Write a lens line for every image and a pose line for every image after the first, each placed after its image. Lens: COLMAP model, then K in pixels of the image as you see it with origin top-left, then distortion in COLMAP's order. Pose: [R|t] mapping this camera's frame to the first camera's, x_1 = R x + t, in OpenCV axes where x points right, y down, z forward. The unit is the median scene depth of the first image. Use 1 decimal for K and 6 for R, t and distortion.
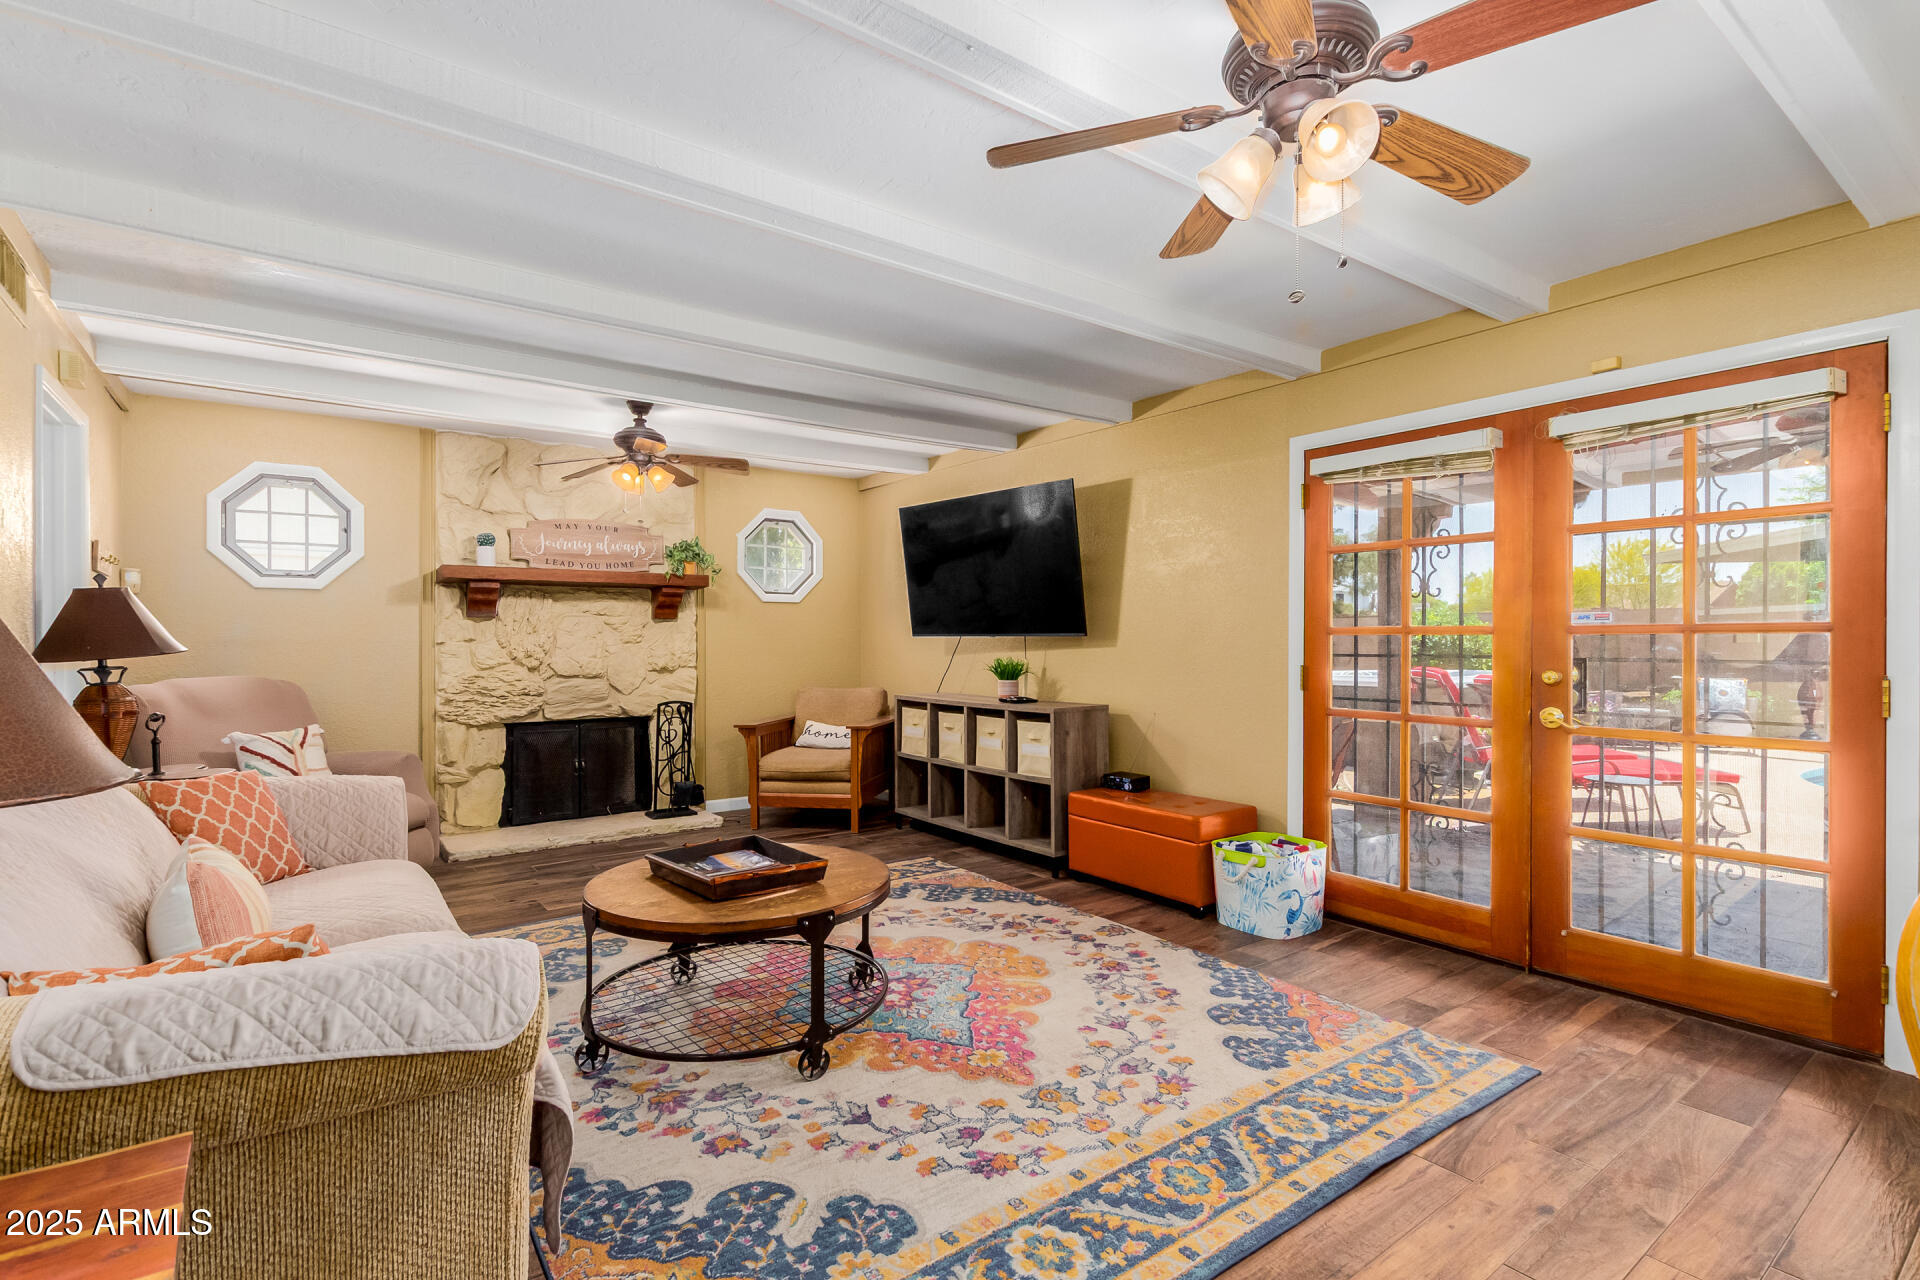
lens RADIAL K [[891.3, 0, 960.0], [0, 891.3, 640.0], [0, 0, 1]] dist [0.002808, -0.000036]
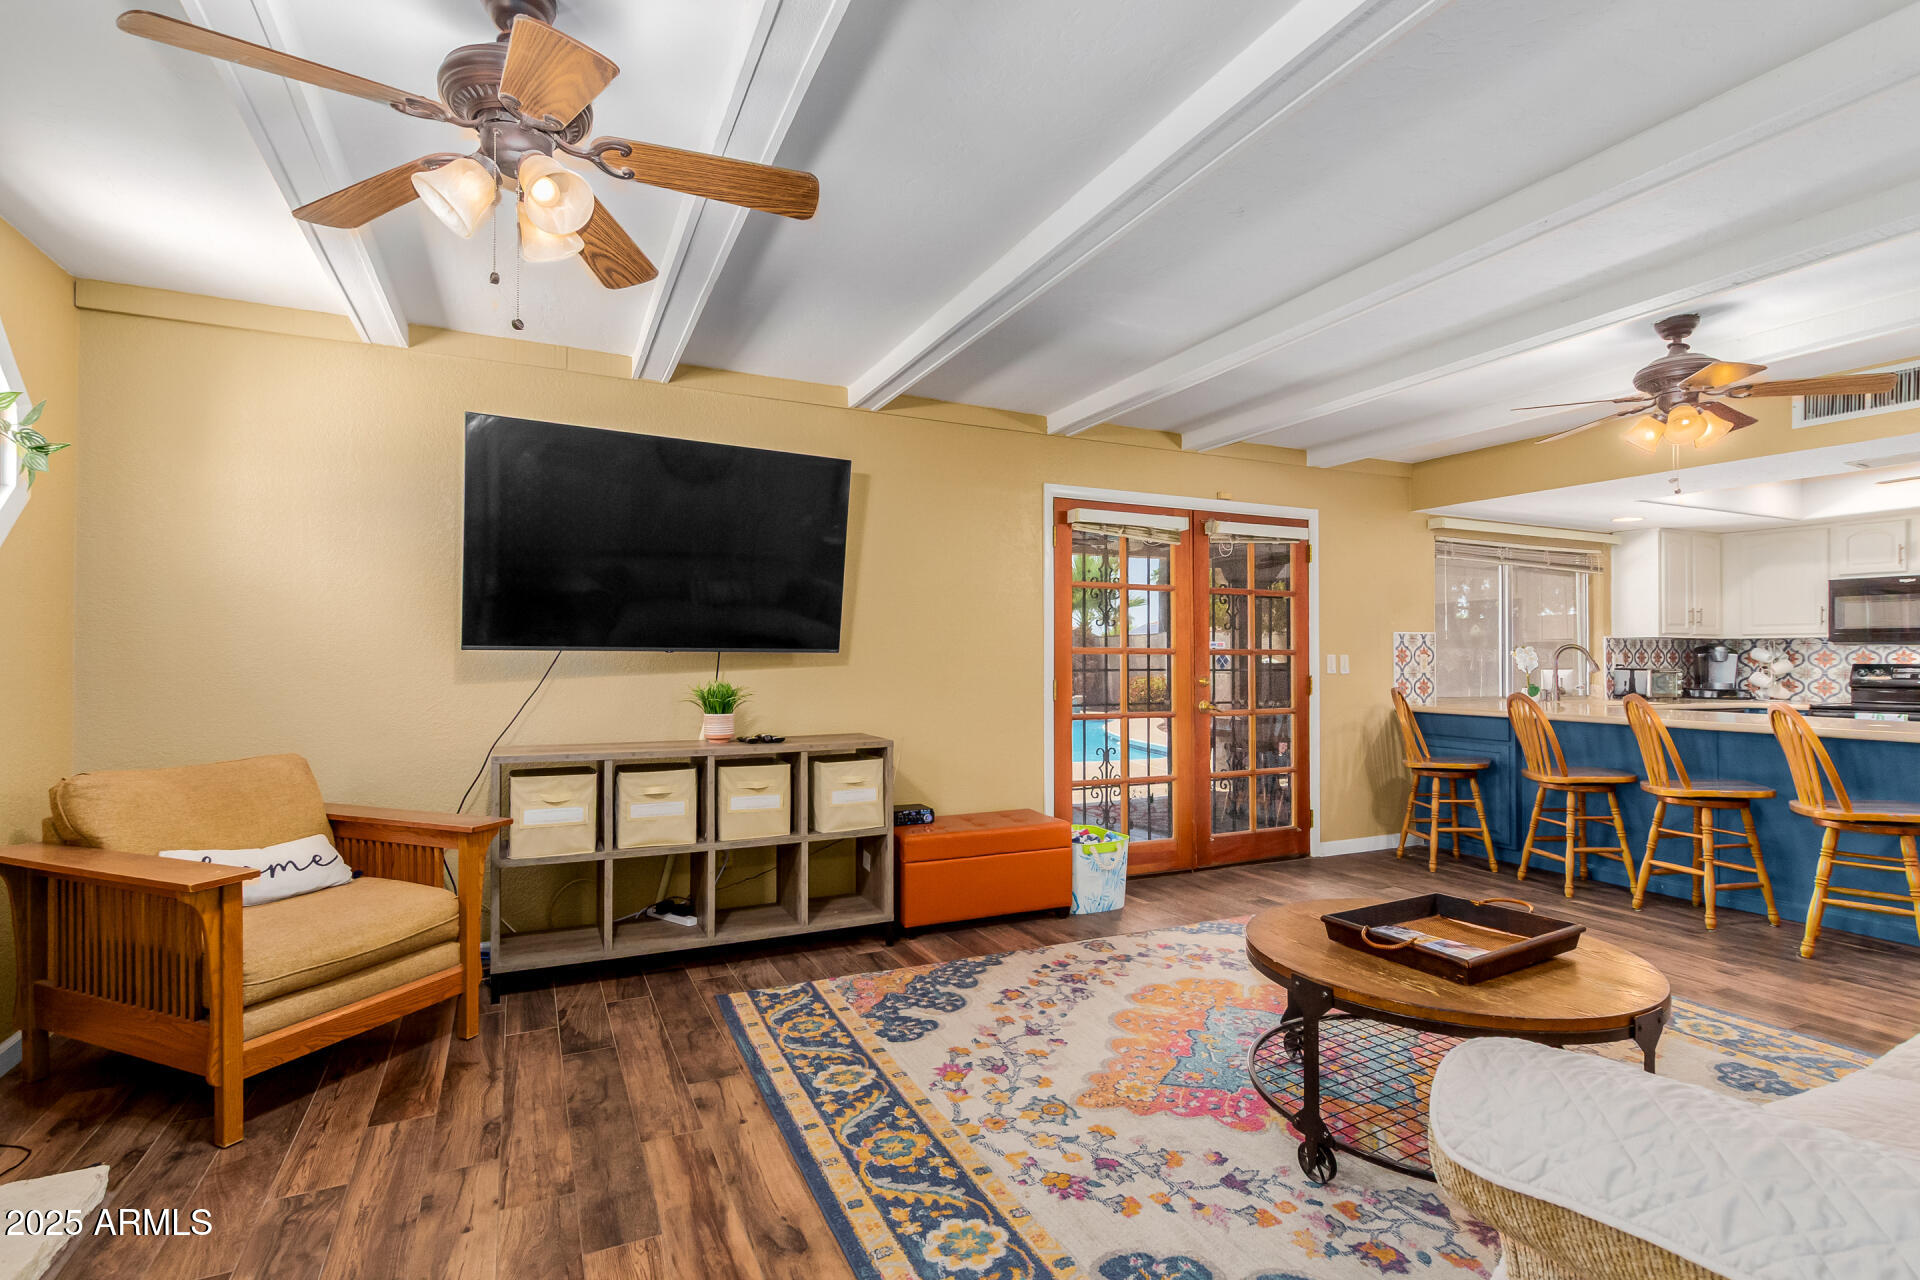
lens RADIAL K [[897.1, 0, 946.5], [0, 897.1, 646.3], [0, 0, 1]] dist [0.001988, -0.000488]
pose [[0.205612, 0.016033, 0.978502, -0.683822], [-0.000835, 0.999868, -0.016208, 0.003291], [-0.978633, 0.002516, 0.205598, 0.761476]]
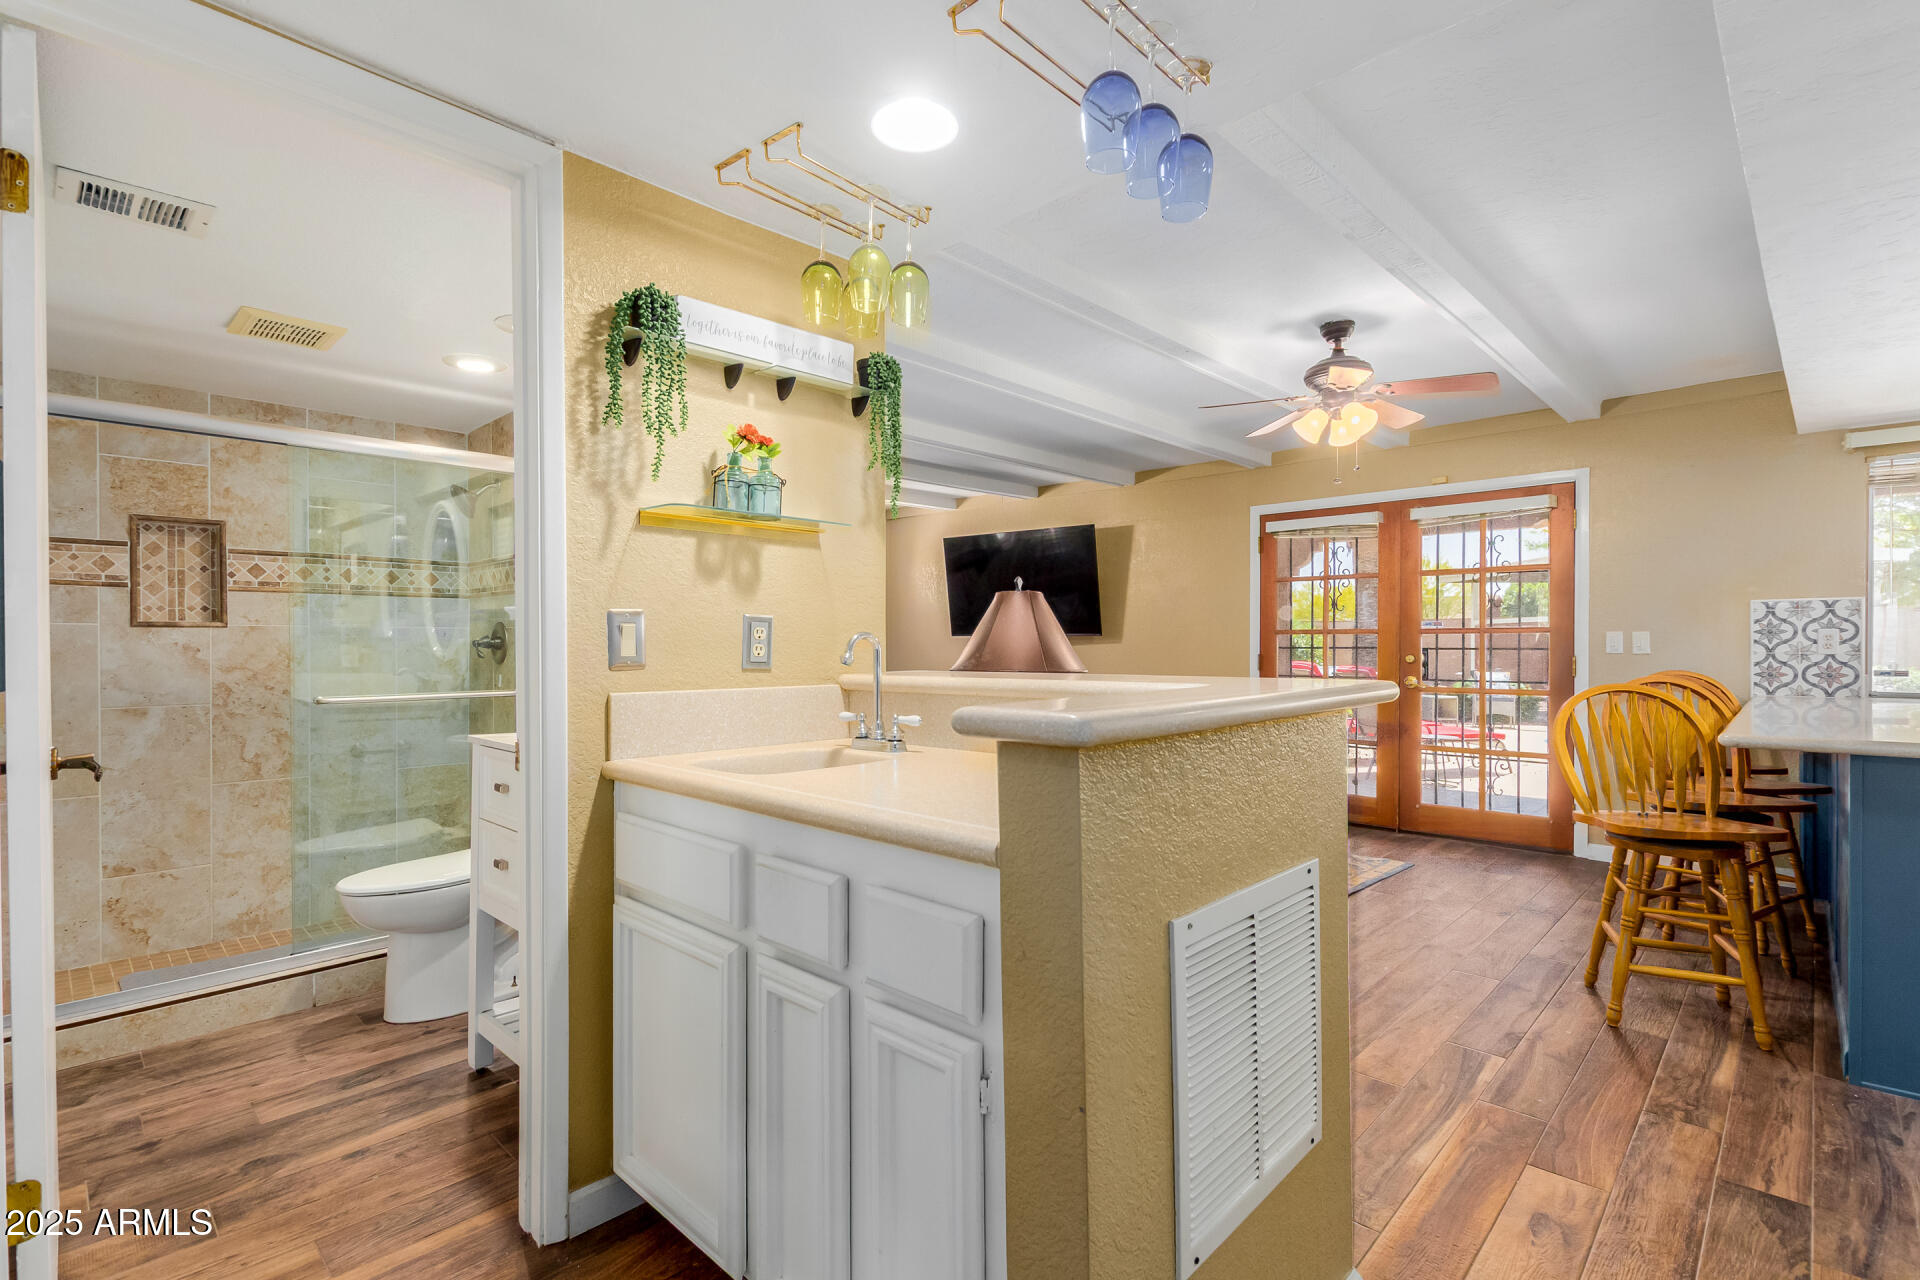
lens RADIAL K [[887.2, 0, 961.6], [0, 887.2, 648.0], [0, 0, 1]] dist [0.002110, -0.008166]
pose [[0.985601, 0.001454, 0.169083, -0.322583], [-0.001948, 0.999994, 0.002755, 0.012376], [-0.169078, -0.003045, 0.985598, -0.361455]]
